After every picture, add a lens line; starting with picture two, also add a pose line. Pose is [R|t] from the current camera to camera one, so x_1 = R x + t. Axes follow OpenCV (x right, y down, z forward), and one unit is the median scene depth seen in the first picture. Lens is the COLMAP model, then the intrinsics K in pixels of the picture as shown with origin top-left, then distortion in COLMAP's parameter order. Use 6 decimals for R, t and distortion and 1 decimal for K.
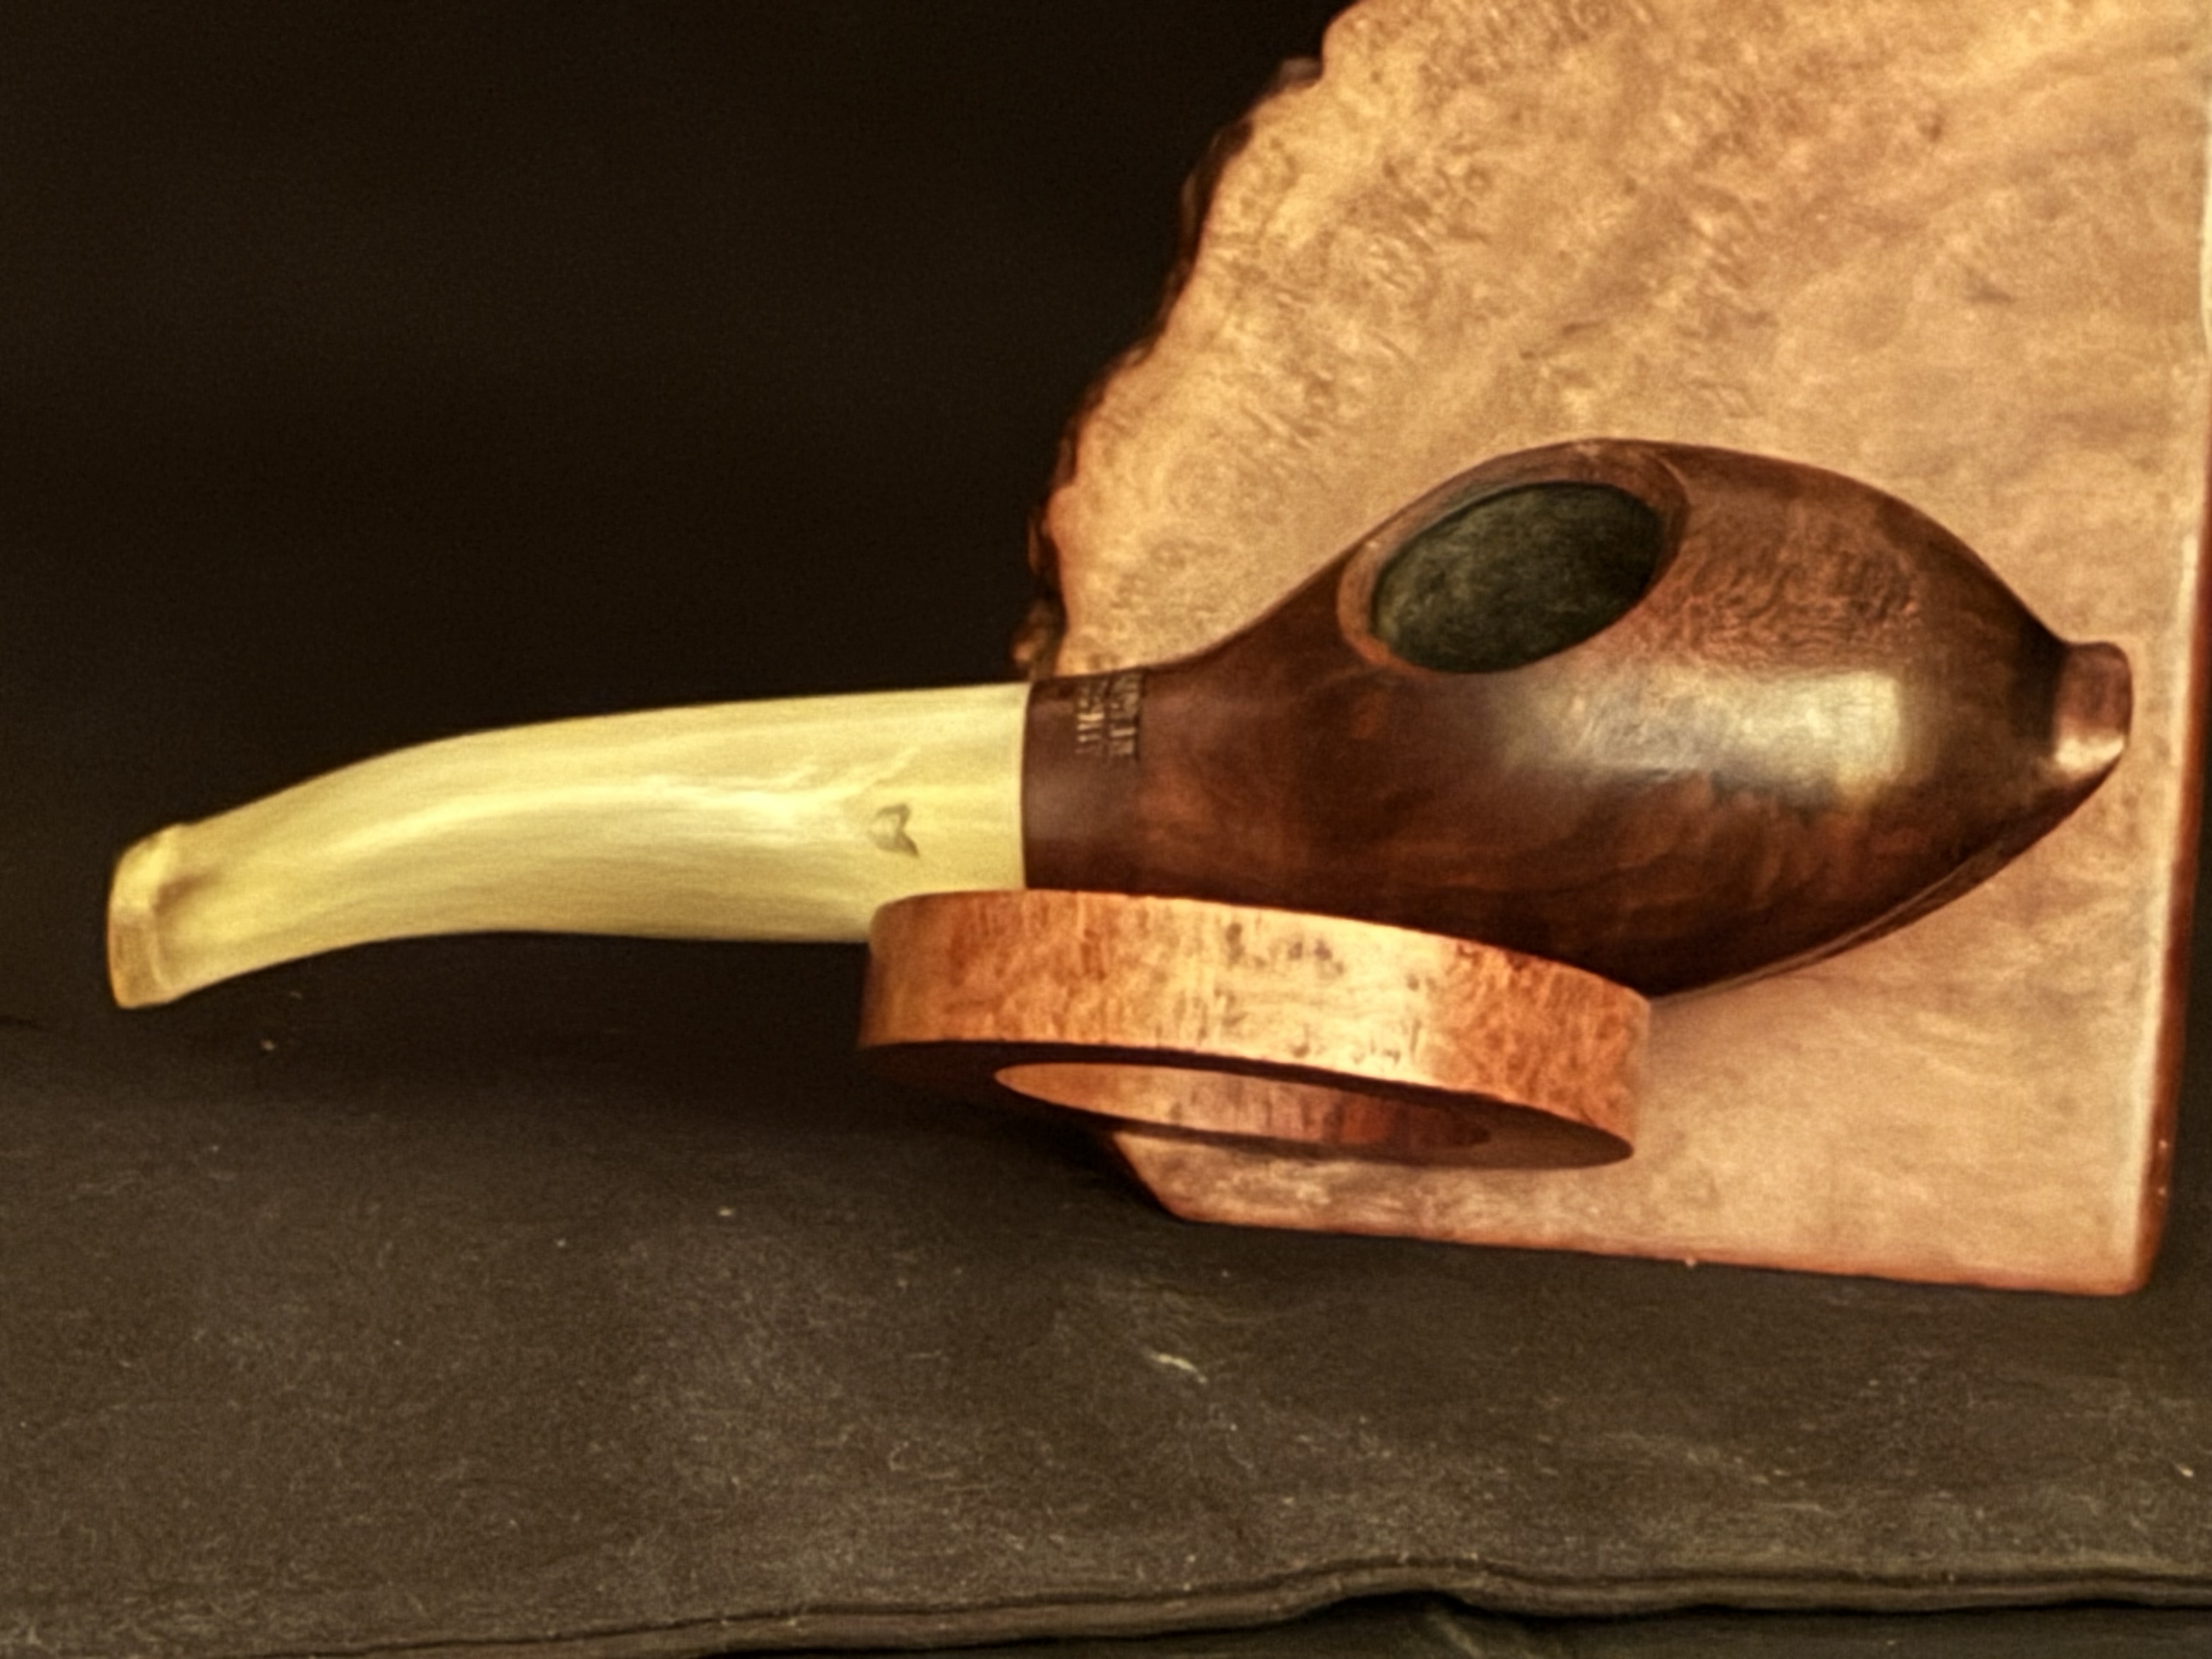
lens RADIAL K [[9471.6, 0, 1104.9], [0, 9471.6, 832.1], [0, 0, 1]] dist [0.002617, 0.000000]
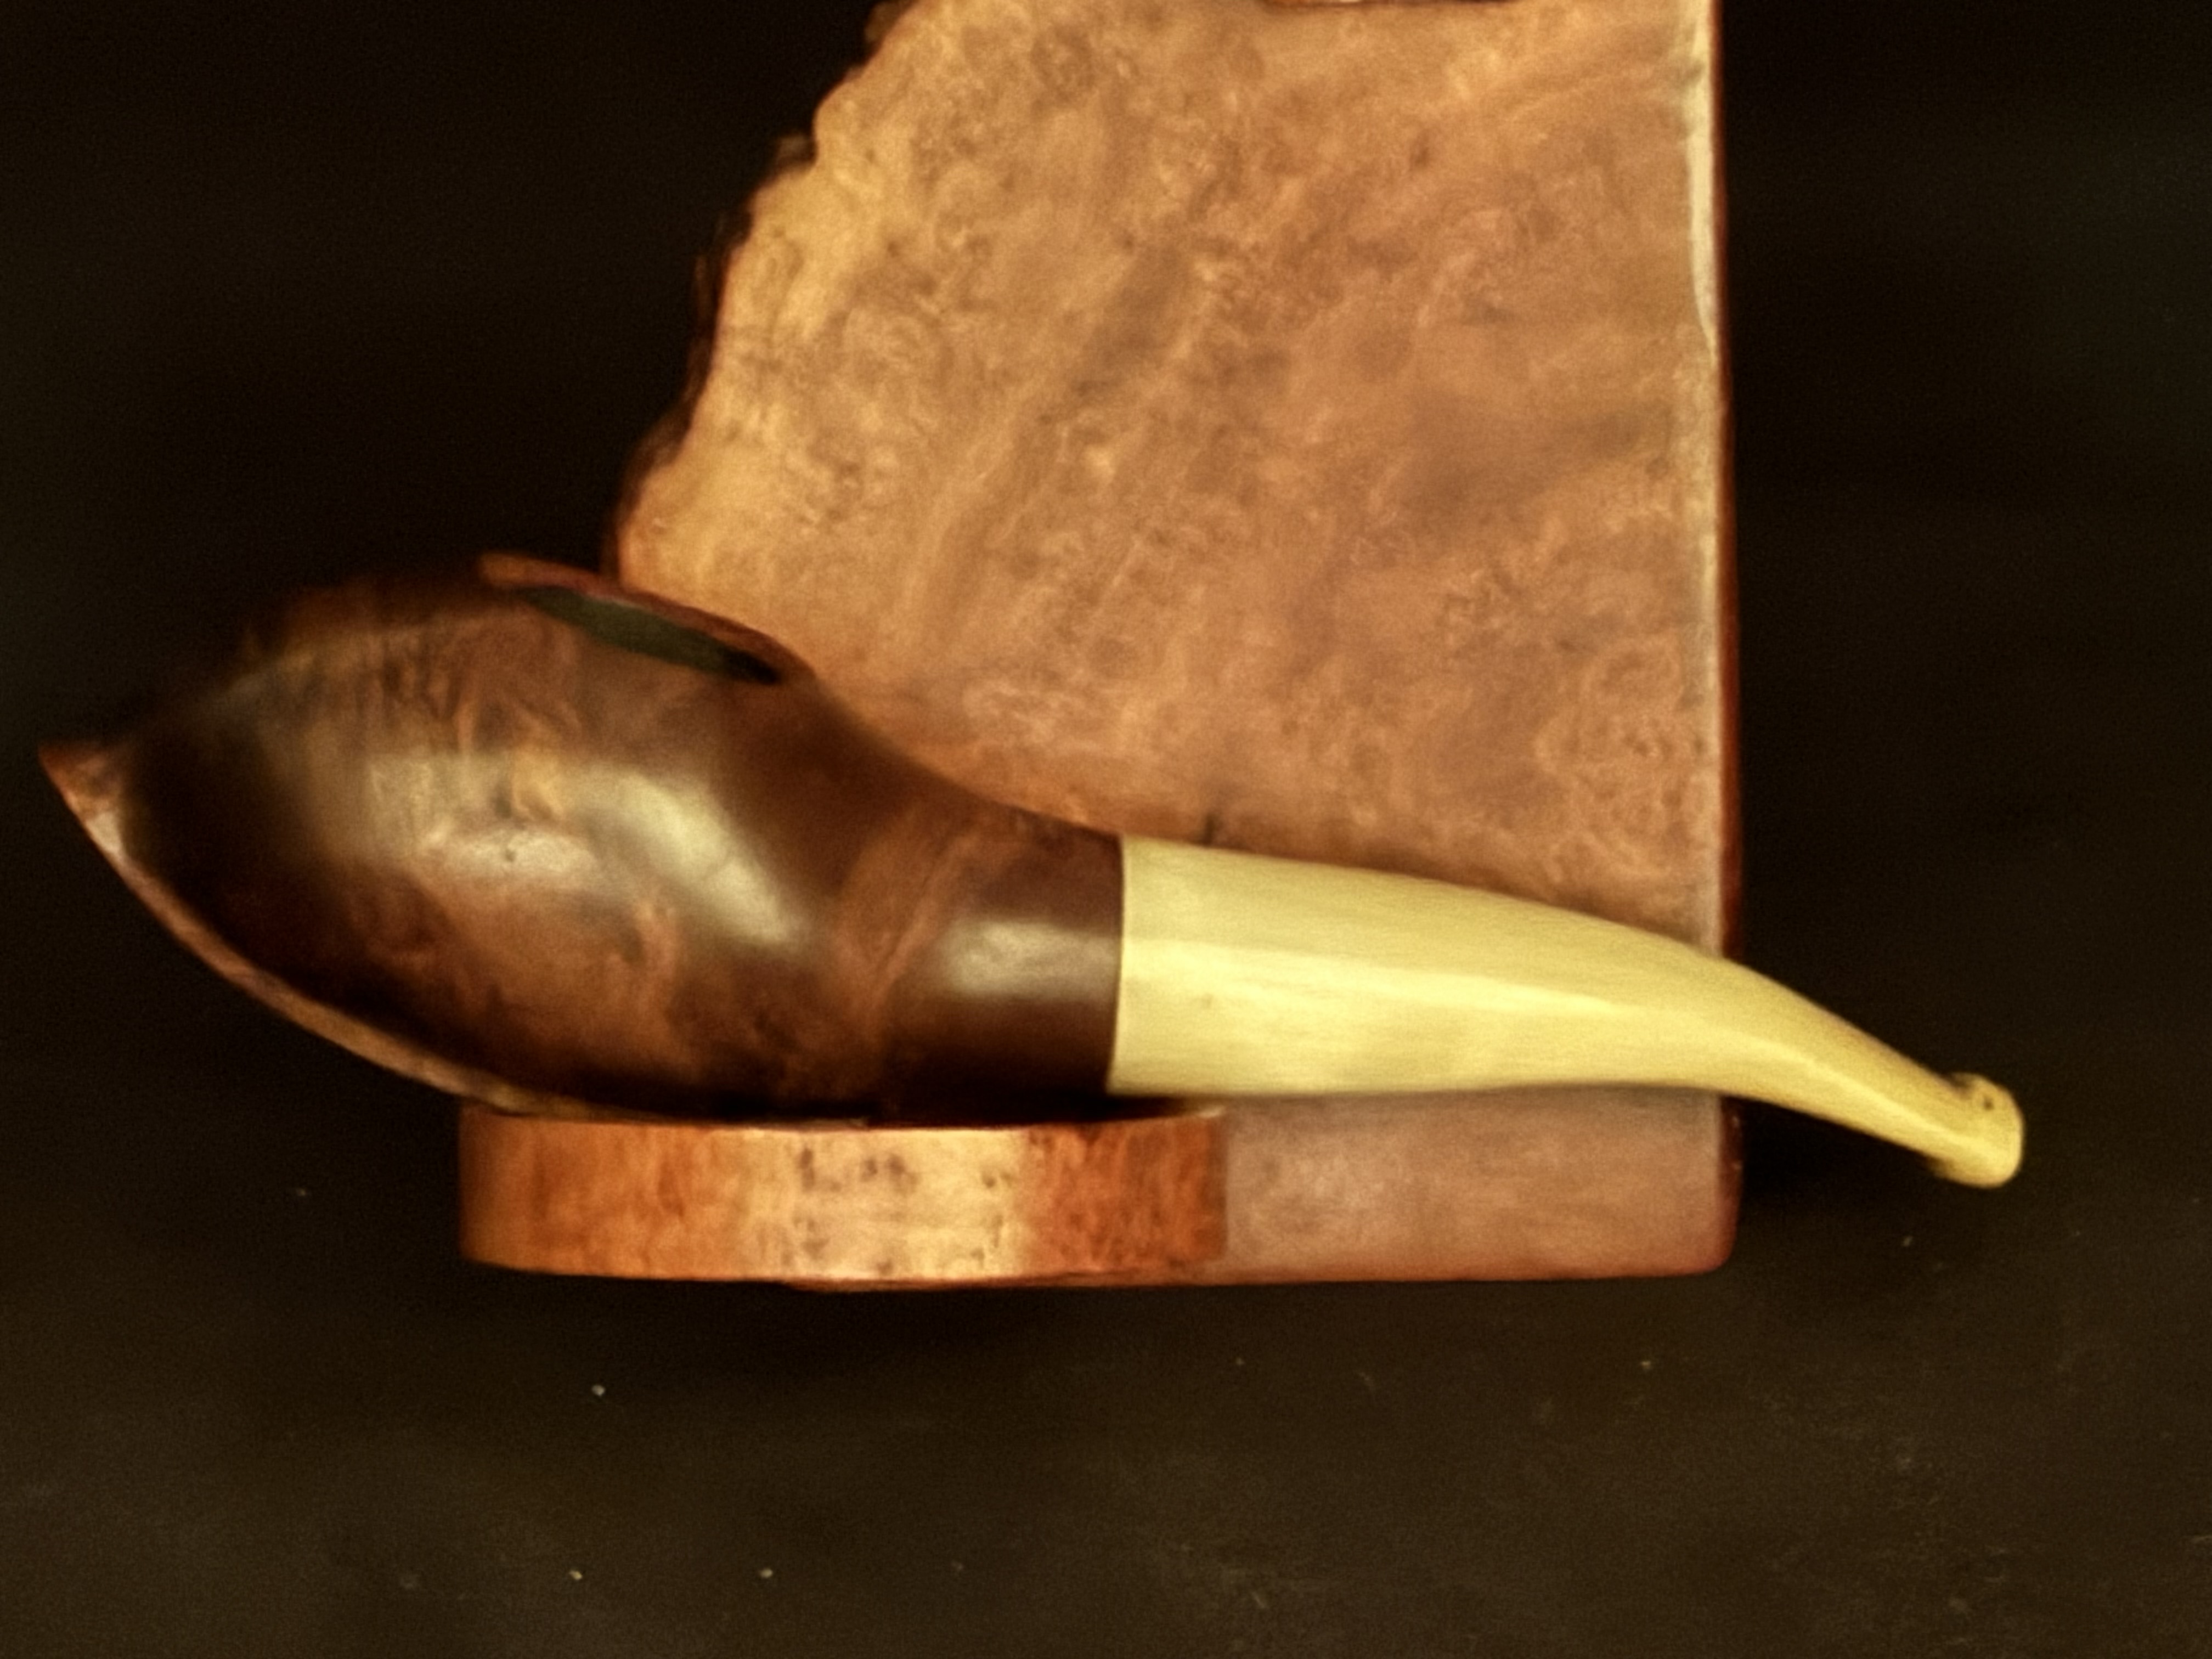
lens RADIAL K [[7351.7, 0, 1204.2], [0, 7351.7, 796.0], [0, 0, 1]] dist [0.113132, 0.000000]
pose [[0.993557, -0.109394, 0.029614, 0.033663], [0.103133, 0.981065, 0.163937, -0.138749], [-0.046987, -0.159827, 0.986026, 0.211626]]
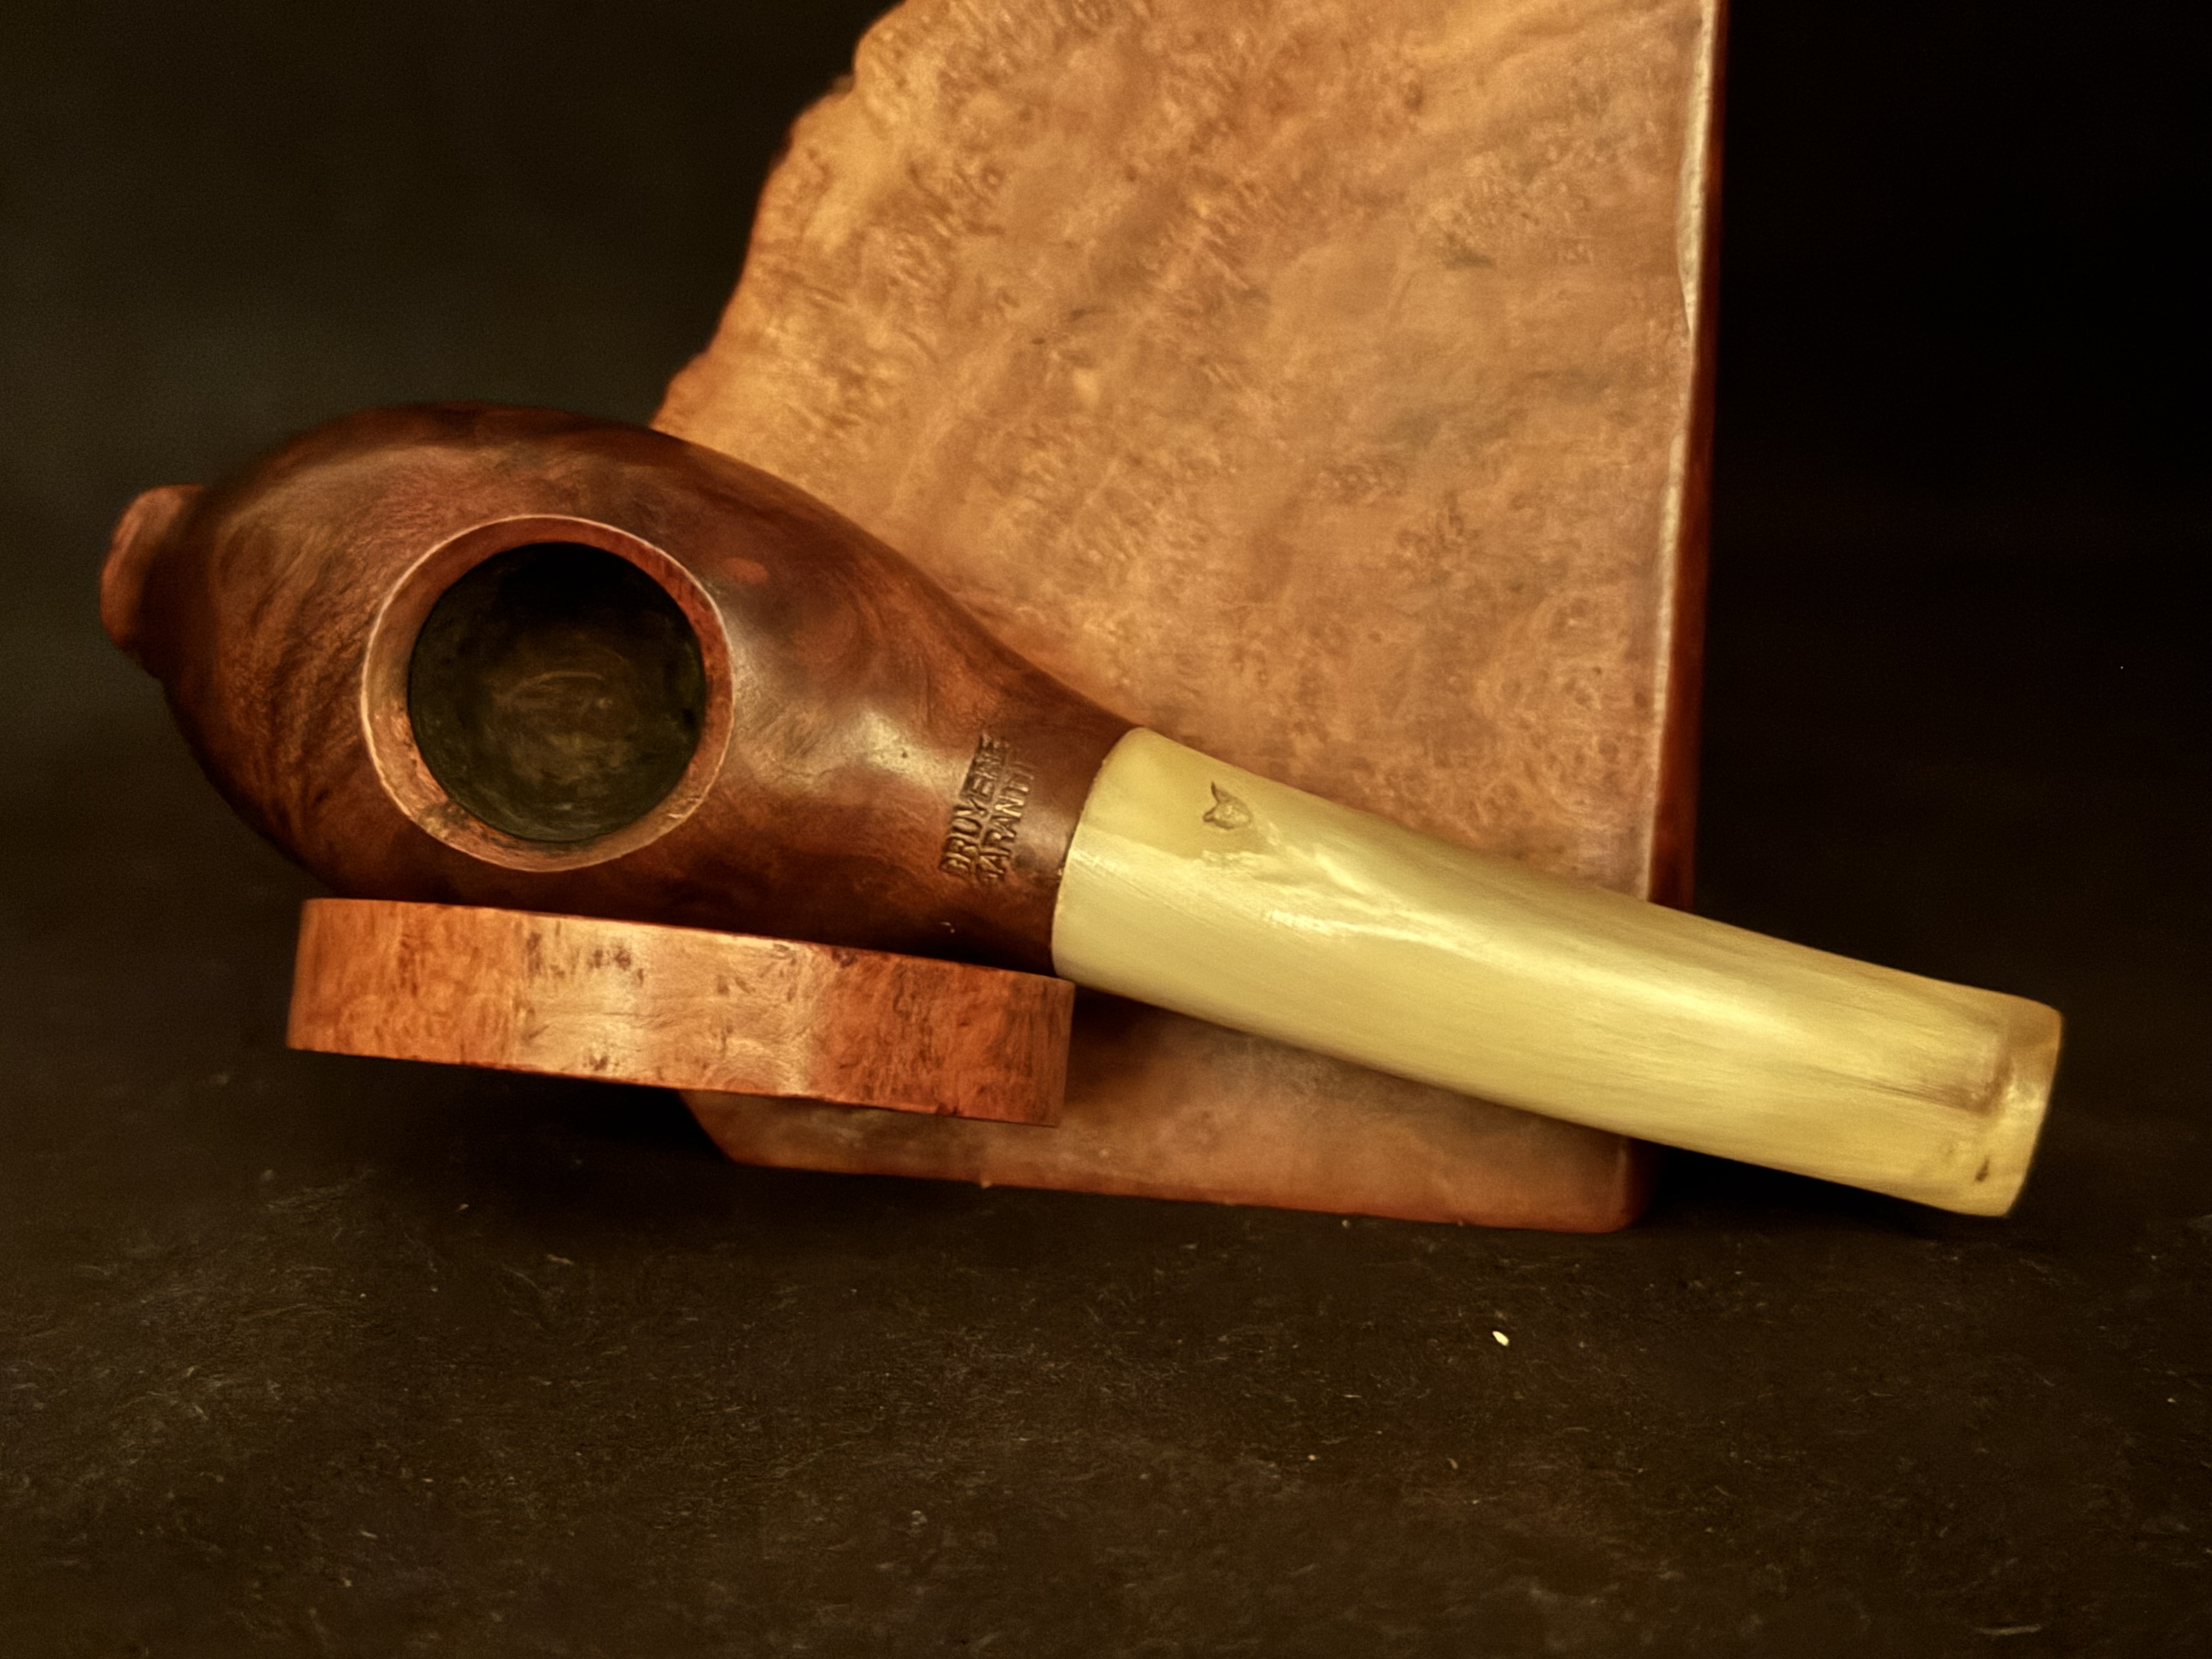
lens RADIAL K [[4215.6, 0, 1124.5], [0, 4215.6, 837.7], [0, 0, 1]] dist [0.129509, 0.000000]
pose [[0.979559, -0.026613, -0.199387, 0.146479], [0.036446, 0.998285, 0.045805, -0.016299], [0.197826, -0.052136, 0.978850, 0.538497]]
